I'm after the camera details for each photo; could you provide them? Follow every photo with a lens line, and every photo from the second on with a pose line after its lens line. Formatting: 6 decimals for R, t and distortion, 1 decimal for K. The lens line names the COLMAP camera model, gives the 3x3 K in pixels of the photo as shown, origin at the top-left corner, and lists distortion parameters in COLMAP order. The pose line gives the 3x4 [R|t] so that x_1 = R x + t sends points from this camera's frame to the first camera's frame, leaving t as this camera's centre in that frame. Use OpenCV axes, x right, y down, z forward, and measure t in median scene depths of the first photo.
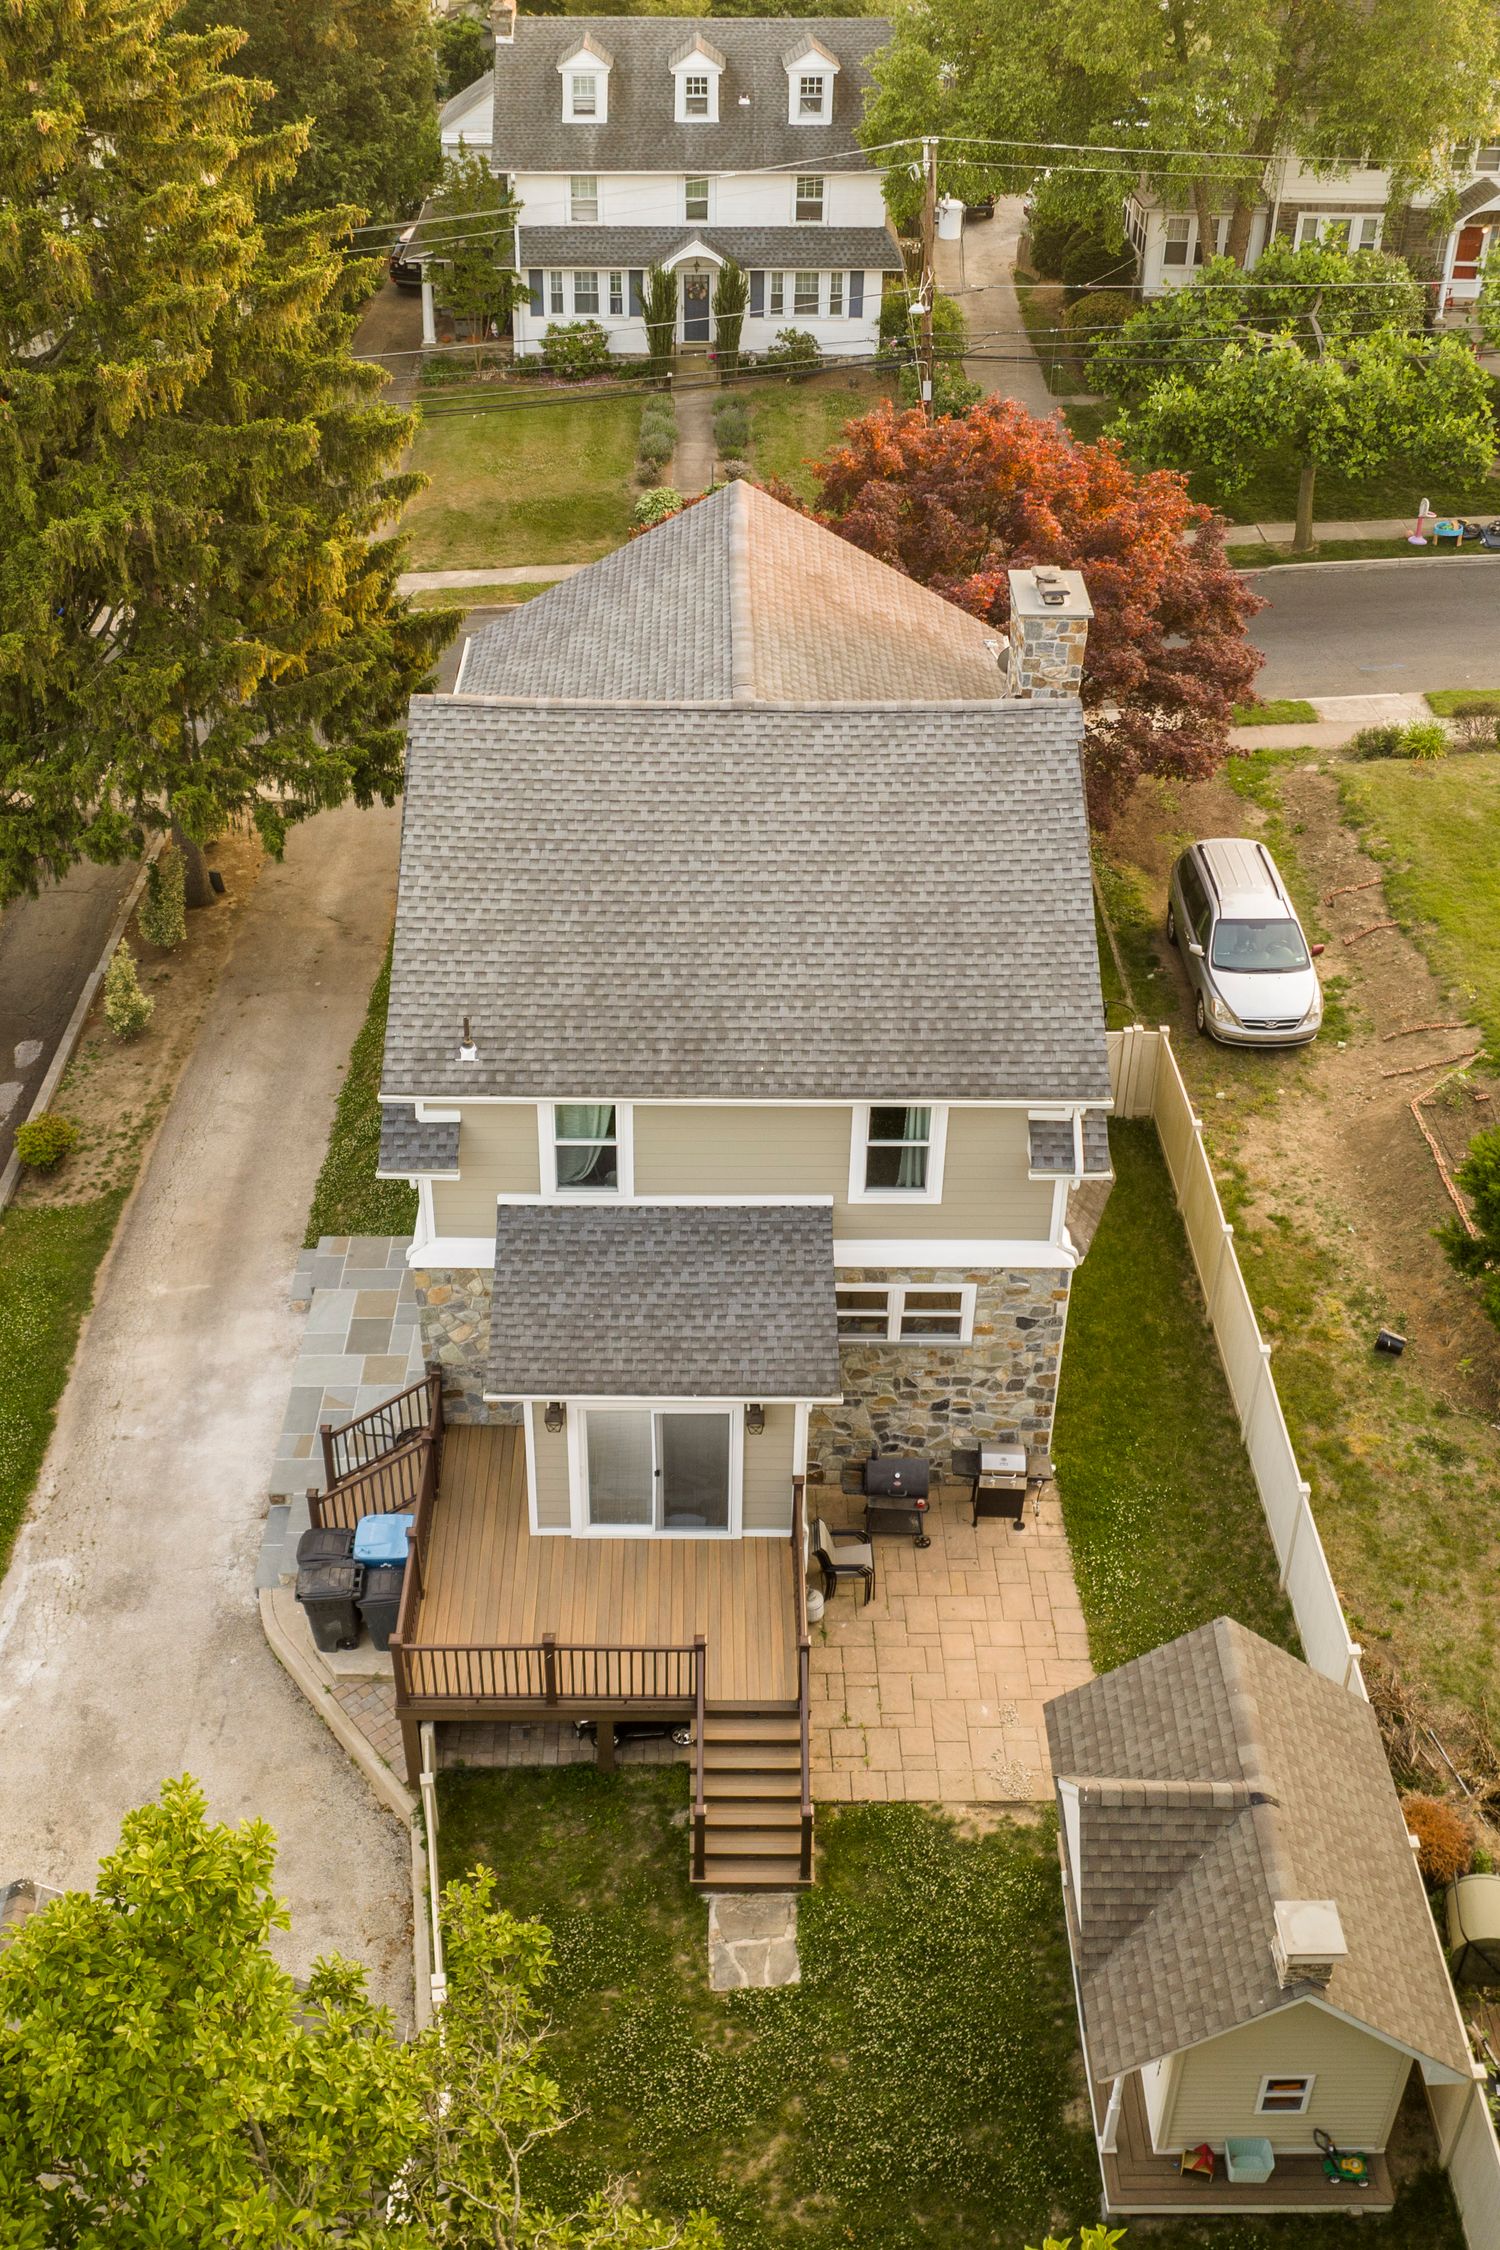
lens RADIAL K [[2231.0, 0, 689.2], [0, 2231.0, 1073.5], [0, 0, 1]] dist [-0.010623, -0.018492]
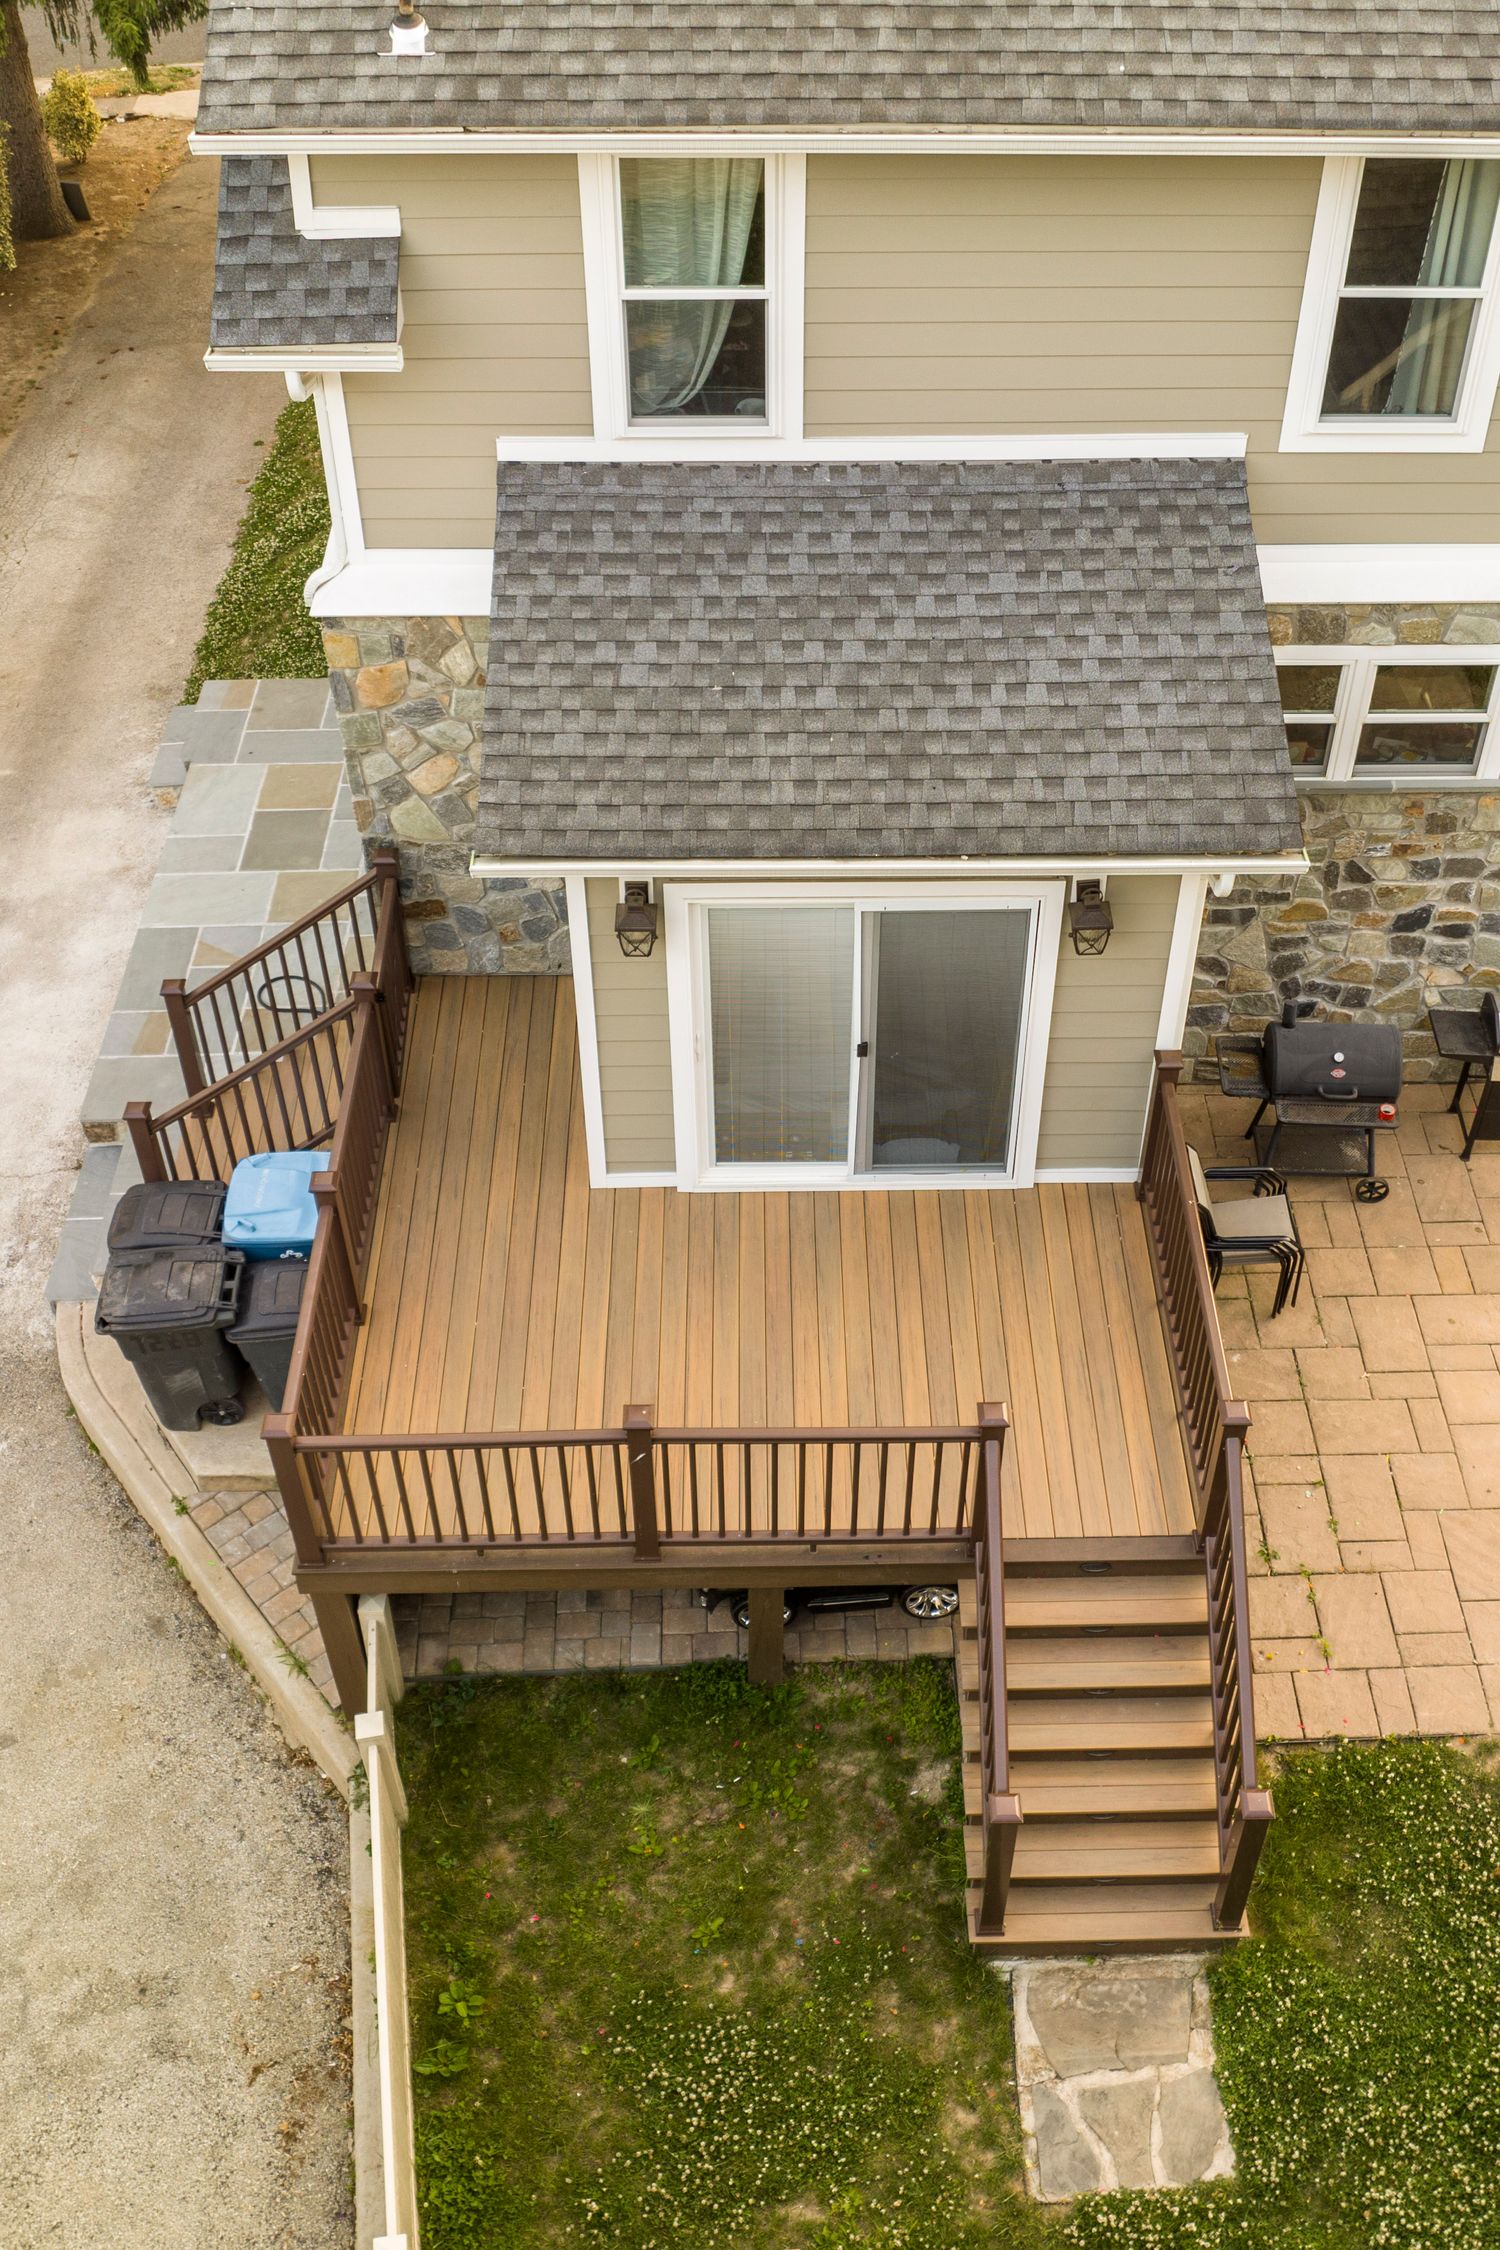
lens RADIAL K [[2228.3, 0, 818.2], [0, 2228.3, 1120.8], [0, 0, 1]] dist [-0.021831, -0.035164]
pose [[0.999469, -0.015239, 0.028797, -0.037294], [0.010339, 0.986536, 0.163219, 0.119494], [-0.030897, -0.162835, 0.986170, 0.548653]]
